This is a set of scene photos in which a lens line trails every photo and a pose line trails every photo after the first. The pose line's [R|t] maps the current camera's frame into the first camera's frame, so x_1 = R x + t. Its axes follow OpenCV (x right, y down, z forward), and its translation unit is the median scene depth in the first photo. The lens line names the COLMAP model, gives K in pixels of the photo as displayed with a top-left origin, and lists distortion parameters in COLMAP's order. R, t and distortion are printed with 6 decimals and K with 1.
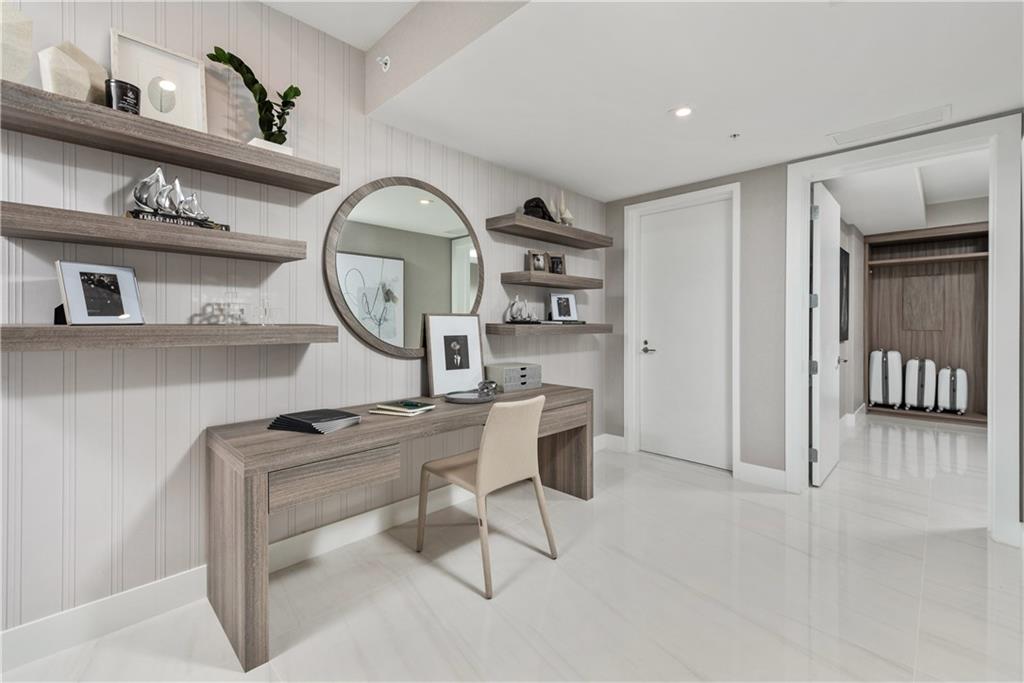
lens RADIAL K [[433.6, 0, 526.4], [0, 433.6, 325.0], [0, 0, 1]] dist [0.012904, 0.000333]
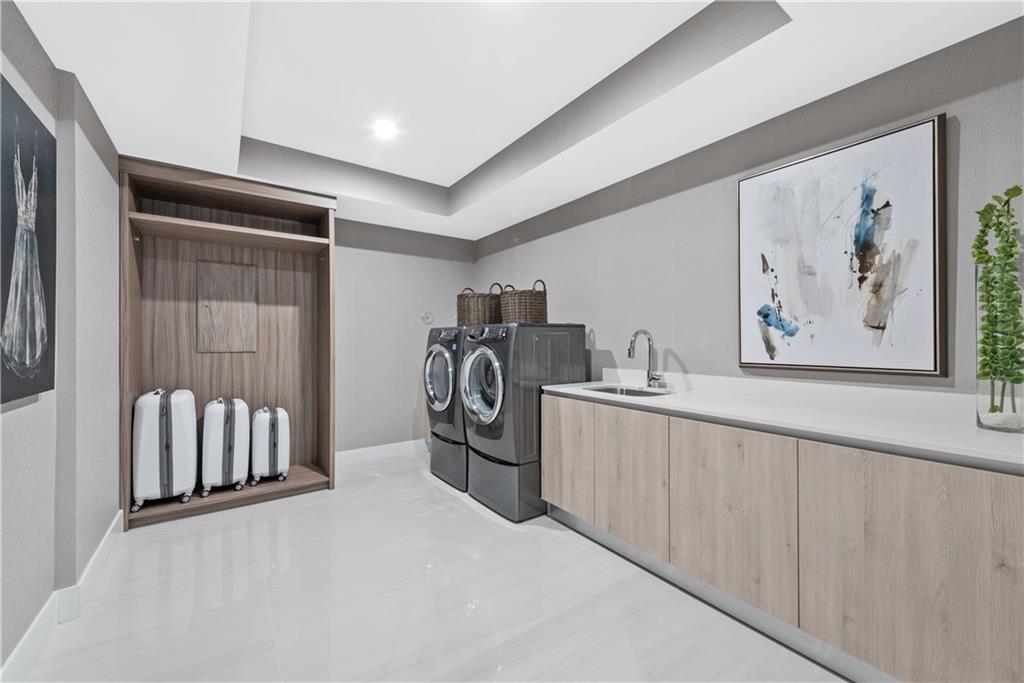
lens RADIAL K [[402.4, 0, 517.9], [0, 402.4, 339.7], [0, 0, 1]] dist [0.008255, -0.000853]
pose [[0.173560, -0.000543, 0.984823, 0.410403], [0.004130, 0.999991, -0.000176, -0.003161], [-0.984815, 0.004097, 0.173561, 0.493917]]
